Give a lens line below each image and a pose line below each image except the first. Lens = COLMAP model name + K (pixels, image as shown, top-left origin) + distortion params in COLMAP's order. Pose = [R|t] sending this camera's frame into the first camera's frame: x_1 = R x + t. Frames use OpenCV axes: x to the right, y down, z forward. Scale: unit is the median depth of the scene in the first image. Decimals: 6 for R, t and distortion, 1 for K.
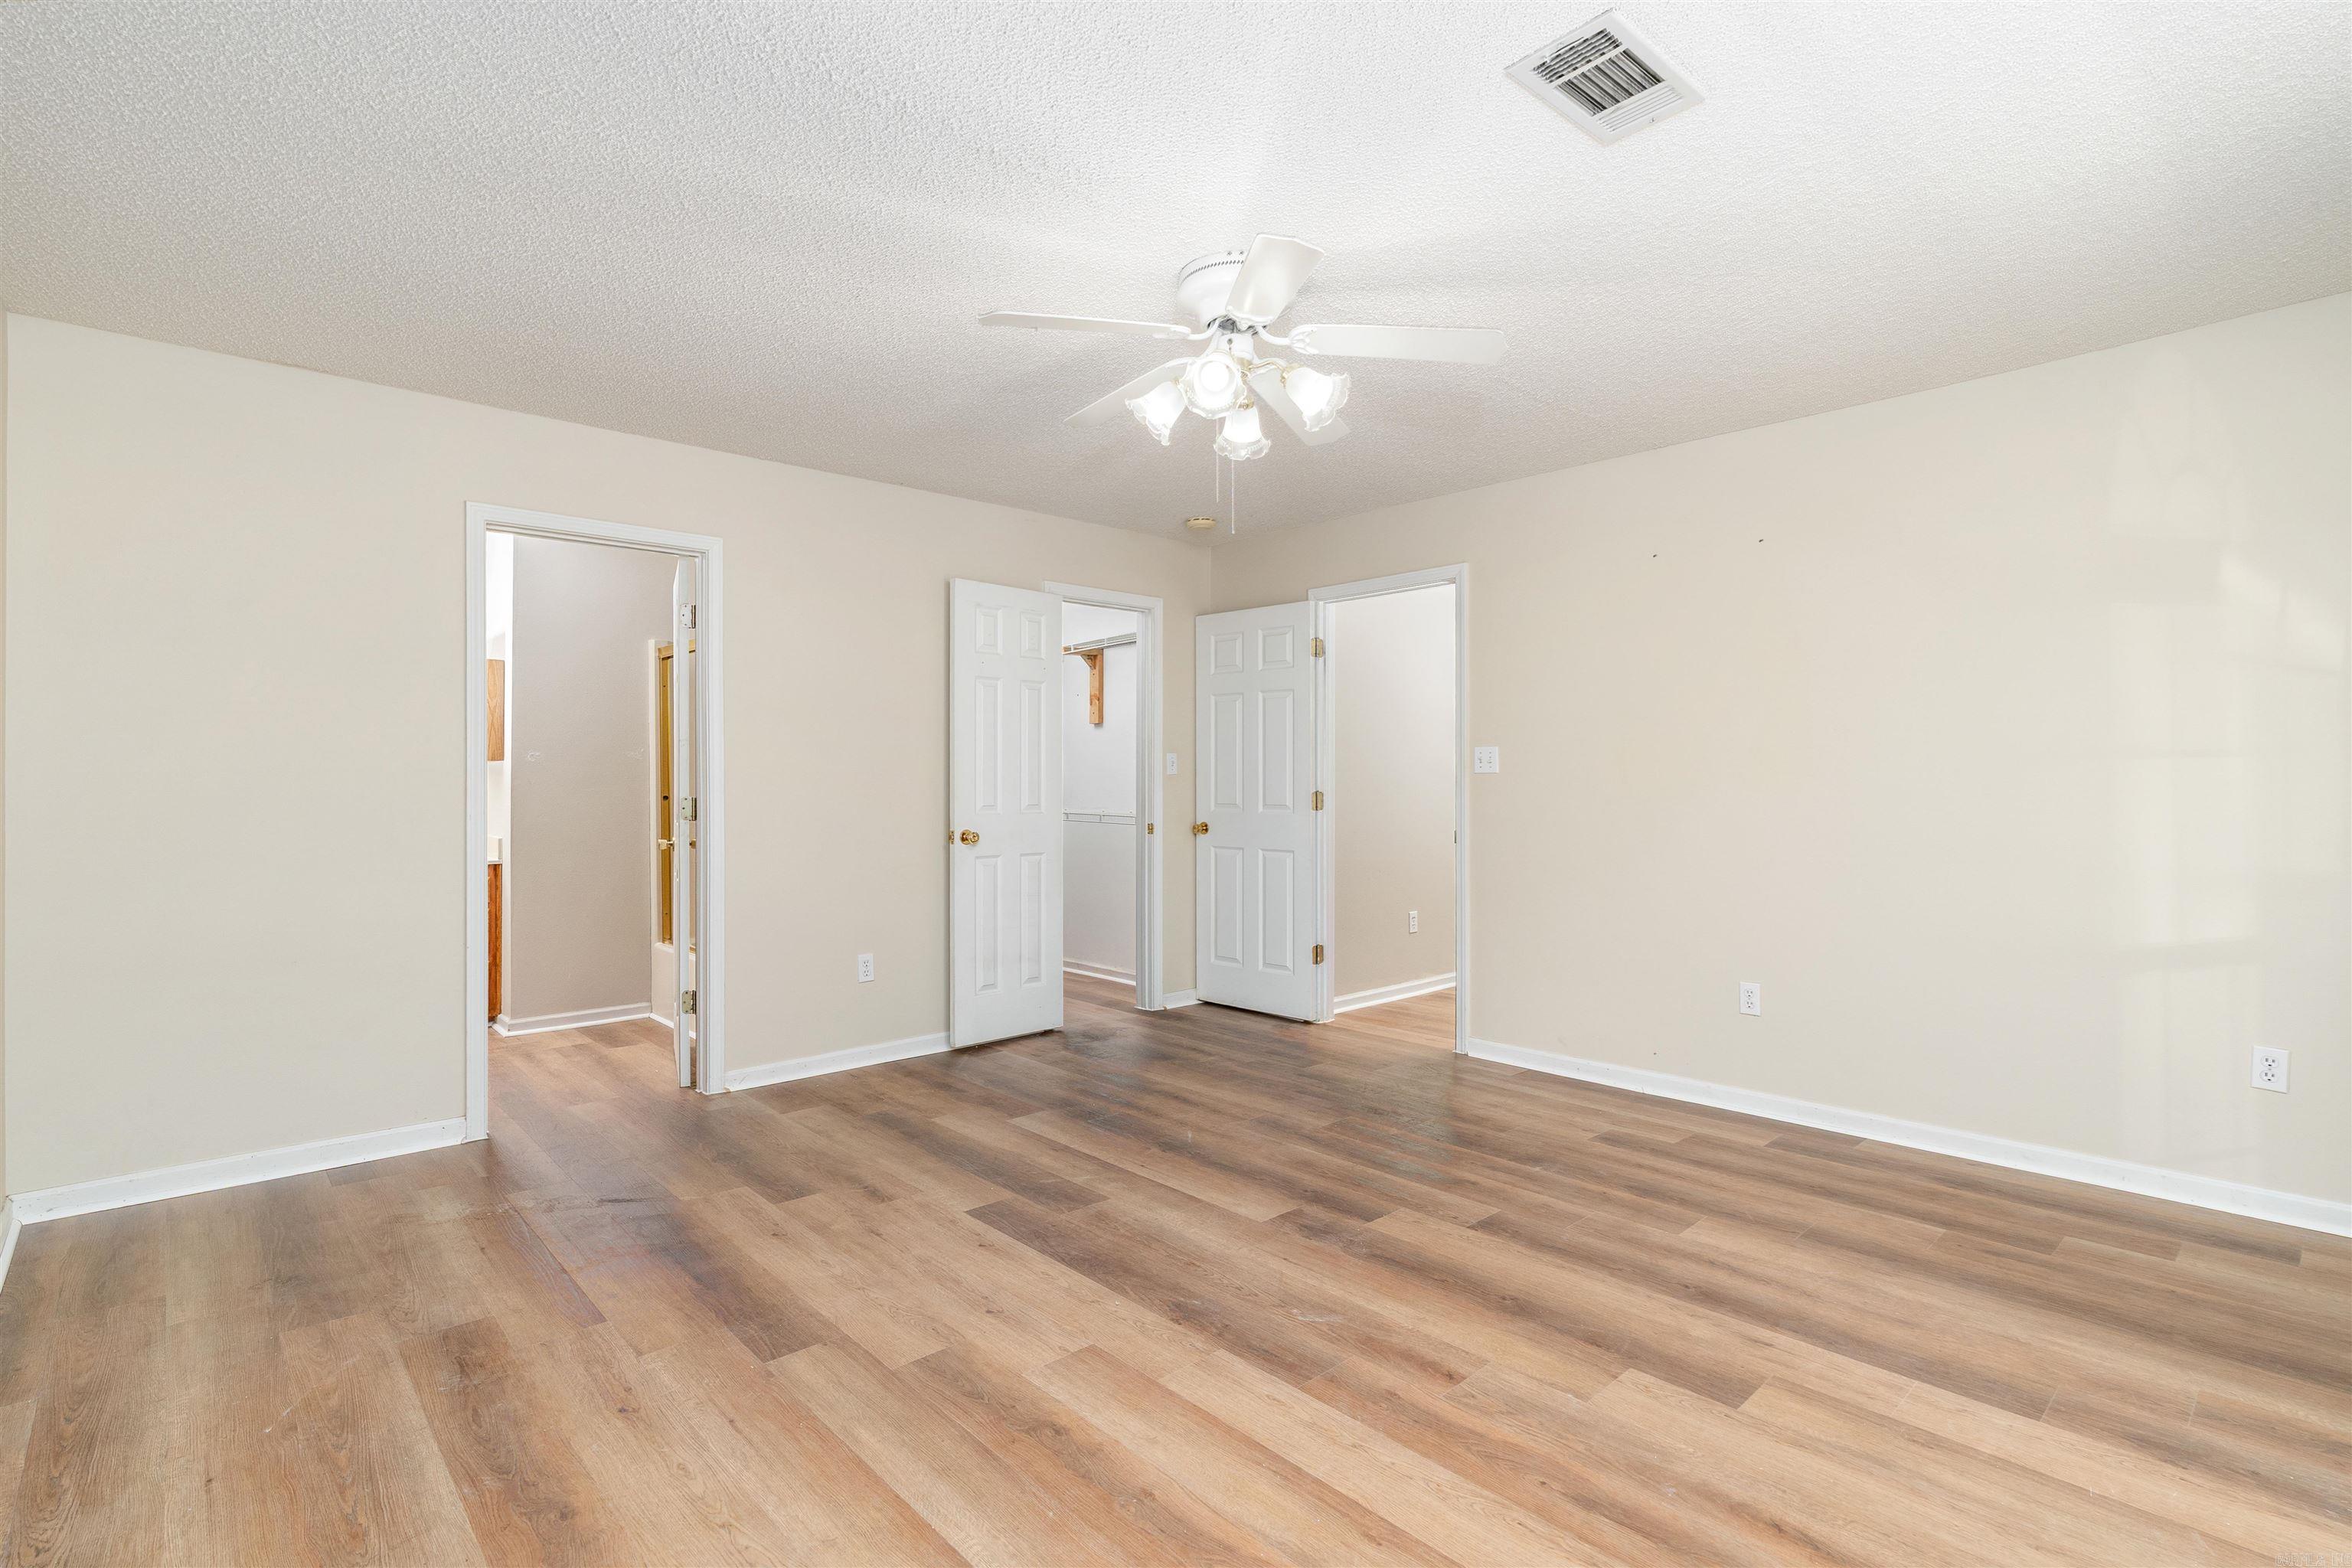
lens RADIAL K [[1069.5, 0, 1180.0], [0, 1069.5, 786.7], [0, 0, 1]] dist [0.001643, 0.000156]
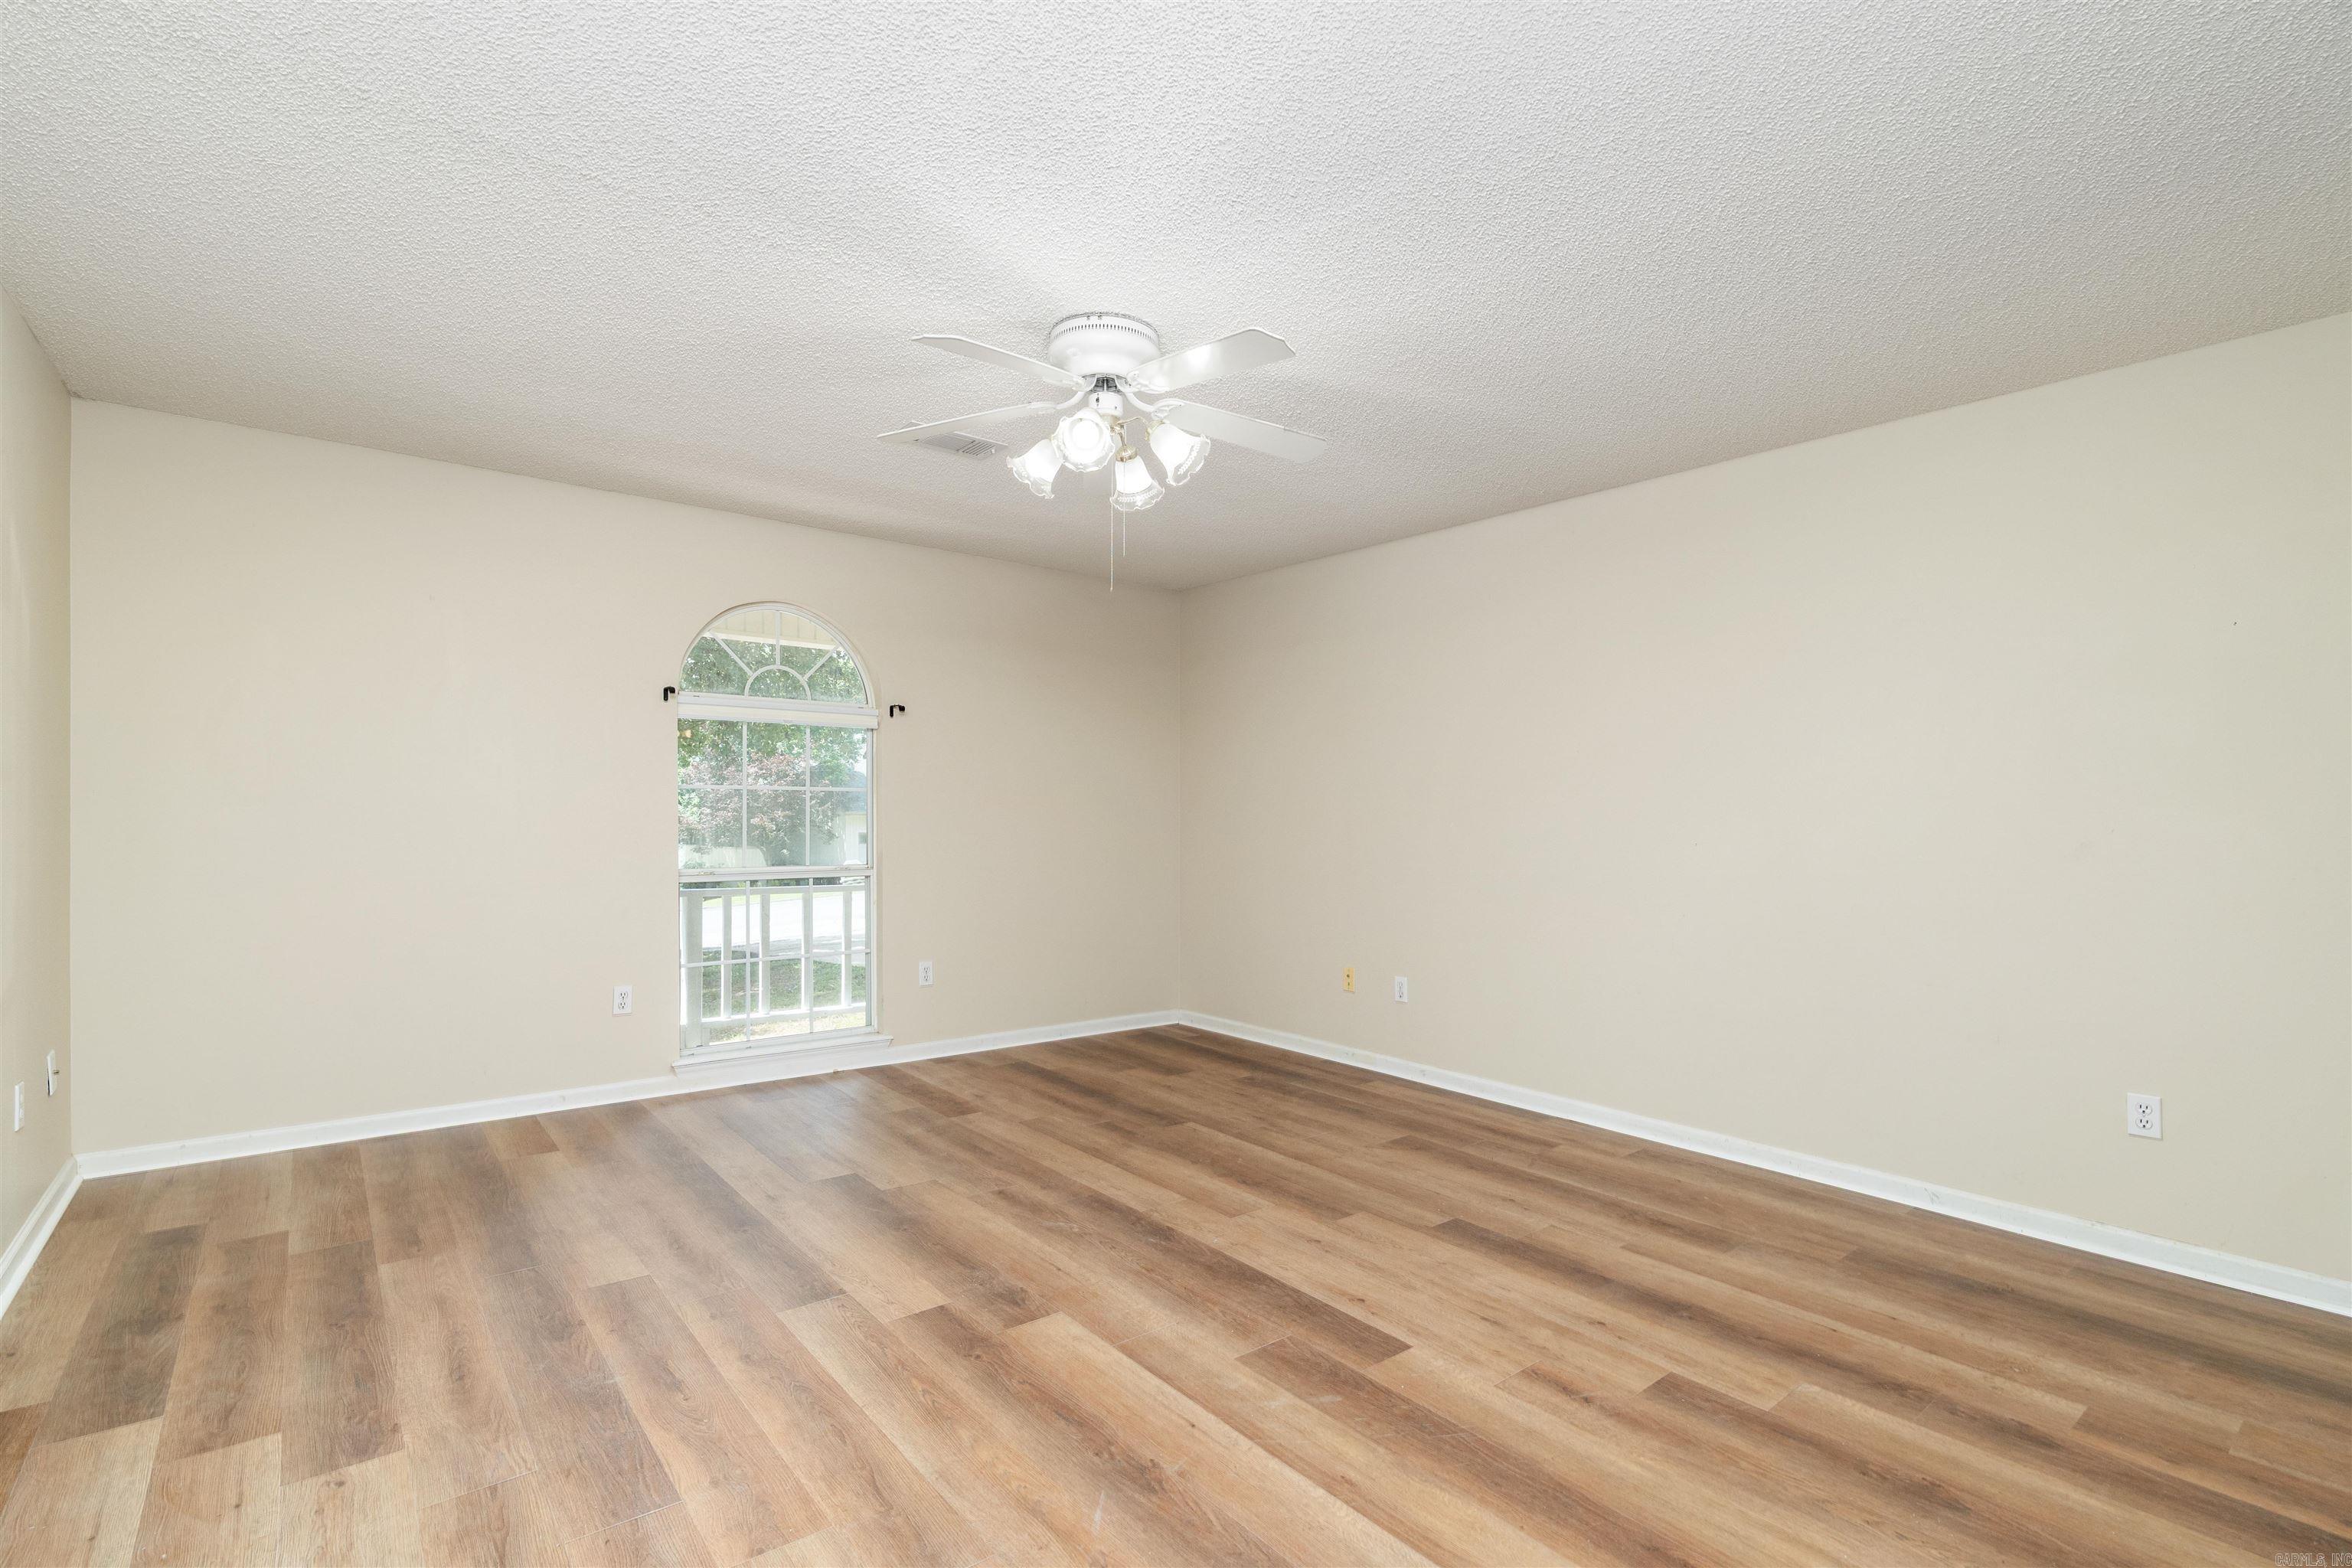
lens RADIAL K [[1069.5, 0, 1172.2], [0, 1069.5, 791.5], [0, 0, 1]] dist [0.001643, 0.000156]
pose [[-0.997884, -0.007145, 0.064621, -0.077680], [-0.007845, 0.999913, -0.010590, -0.017806], [-0.064540, -0.011075, -0.997854, 2.066688]]
